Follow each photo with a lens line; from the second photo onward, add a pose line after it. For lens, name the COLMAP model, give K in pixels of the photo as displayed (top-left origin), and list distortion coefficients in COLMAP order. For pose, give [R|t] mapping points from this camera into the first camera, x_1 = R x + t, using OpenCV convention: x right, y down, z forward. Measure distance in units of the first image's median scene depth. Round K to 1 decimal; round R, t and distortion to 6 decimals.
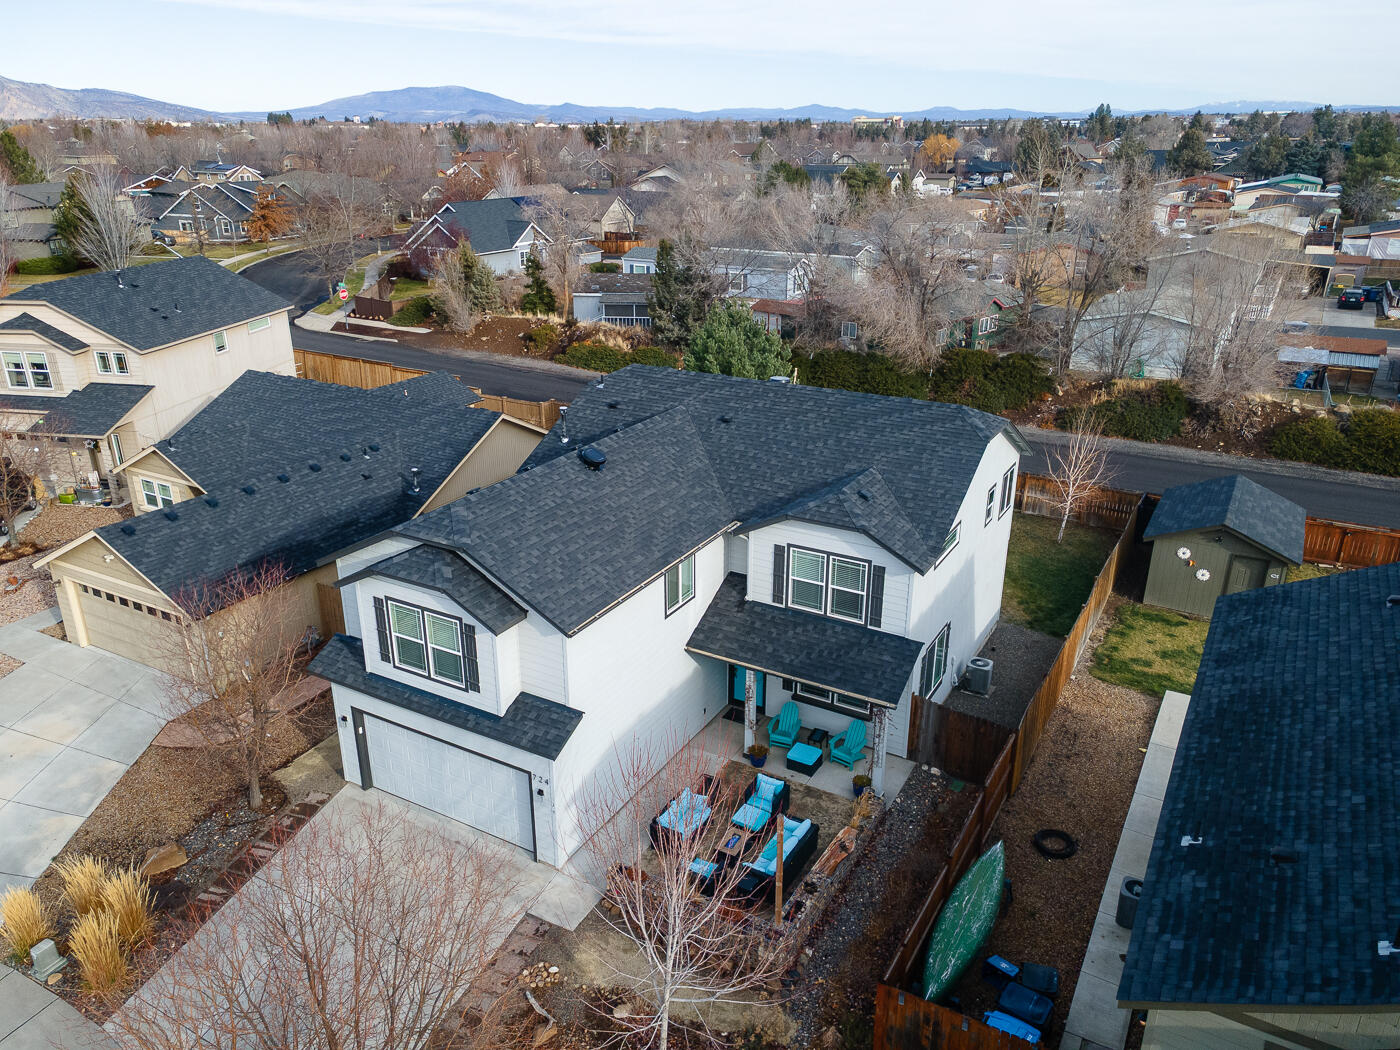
lens RADIAL K [[1019.1, 0, 700.0], [0, 1019.1, 525.0], [0, 0, 1]] dist [0.048199, -0.000088]
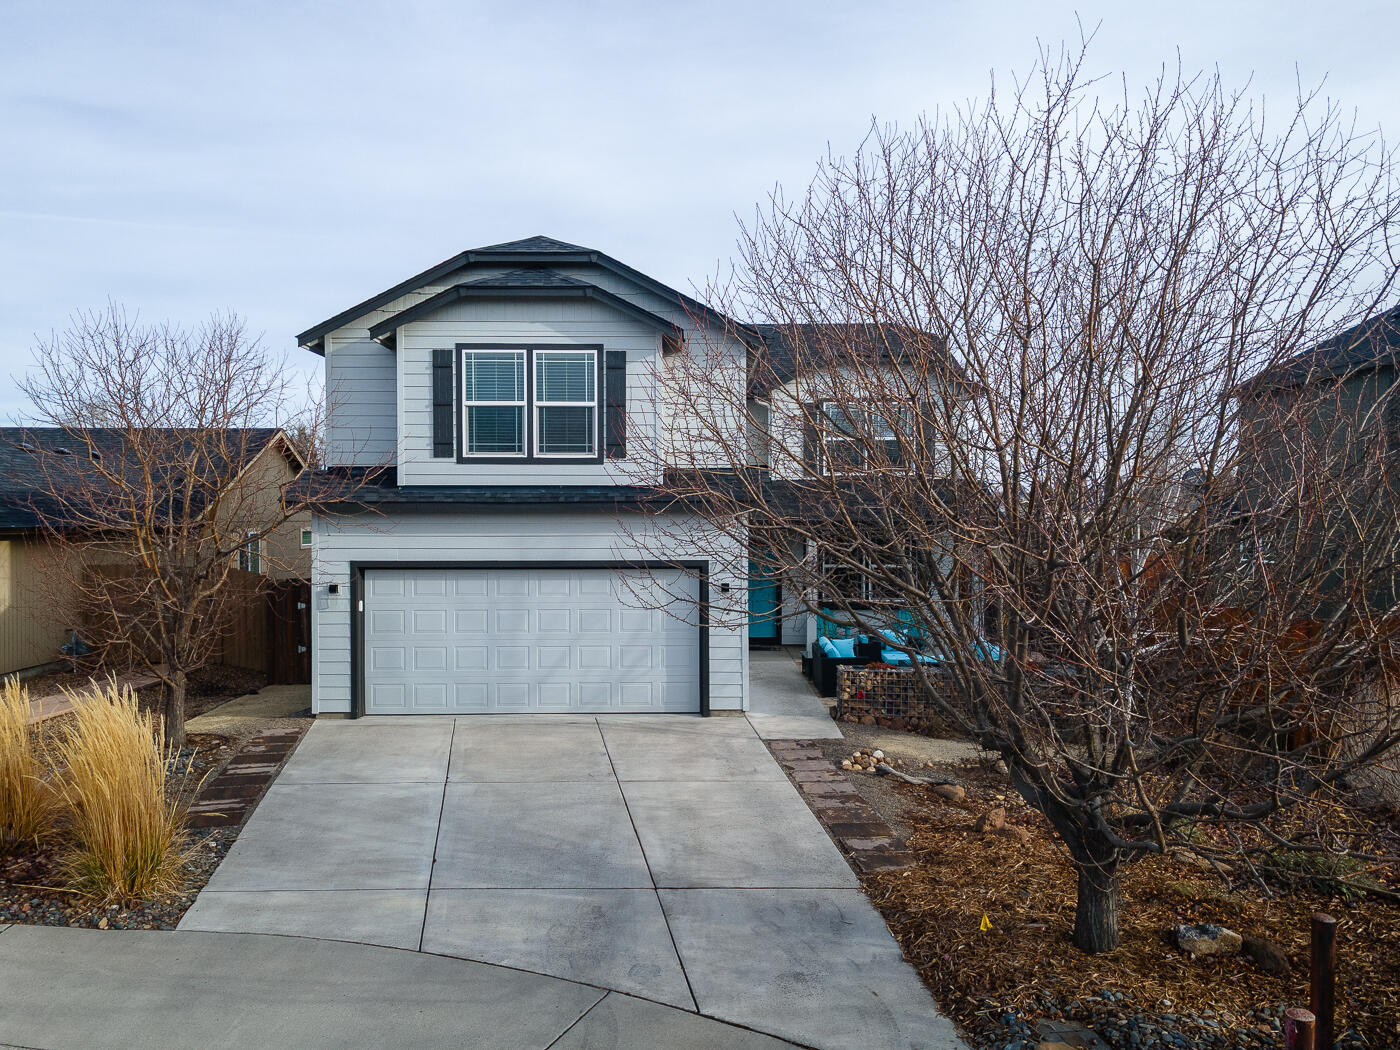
lens RADIAL K [[1019.1, 0, 700.0], [0, 1019.1, 525.0], [0, 0, 1]] dist [0.048199, -0.000088]
pose [[0.859623, -0.003397, 0.510918, -0.511233], [0.192572, 0.928386, -0.317831, 0.425139], [-0.473249, 0.371603, 0.798716, 0.416355]]
